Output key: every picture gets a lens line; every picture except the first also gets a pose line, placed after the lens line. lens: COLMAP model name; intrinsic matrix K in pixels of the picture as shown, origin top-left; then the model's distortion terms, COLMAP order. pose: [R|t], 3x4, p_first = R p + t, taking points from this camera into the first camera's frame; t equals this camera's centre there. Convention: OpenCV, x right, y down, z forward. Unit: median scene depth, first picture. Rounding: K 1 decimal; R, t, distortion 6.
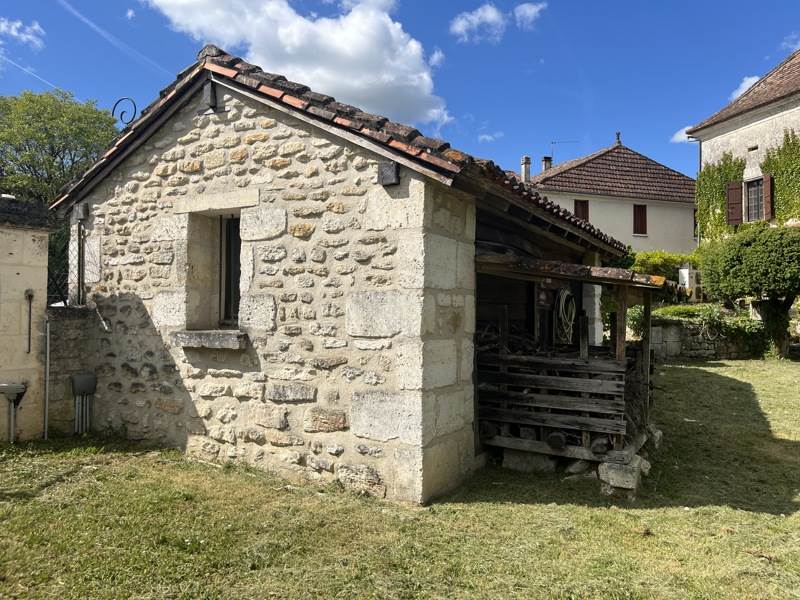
lens RADIAL K [[599.3, 0, 401.1], [0, 599.3, 299.1], [0, 0, 1]] dist [0.012286, 0.002375]
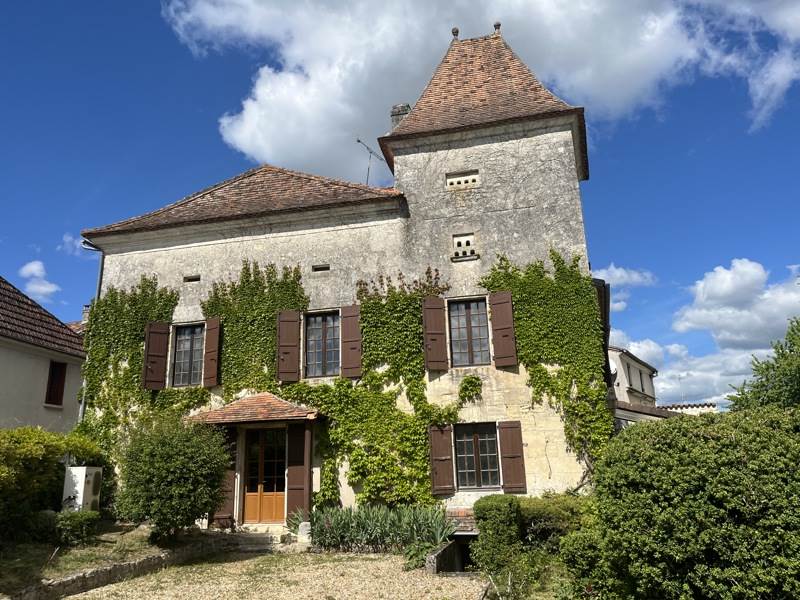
lens RADIAL K [[599.3, 0, 400.7], [0, 599.3, 297.7], [0, 0, 1]] dist [0.012286, 0.002375]
pose [[0.465269, 0.229796, 0.854821, 0.121952], [0.017477, 0.963141, -0.268428, -0.044445], [-0.884997, 0.139831, 0.444103, 0.490636]]
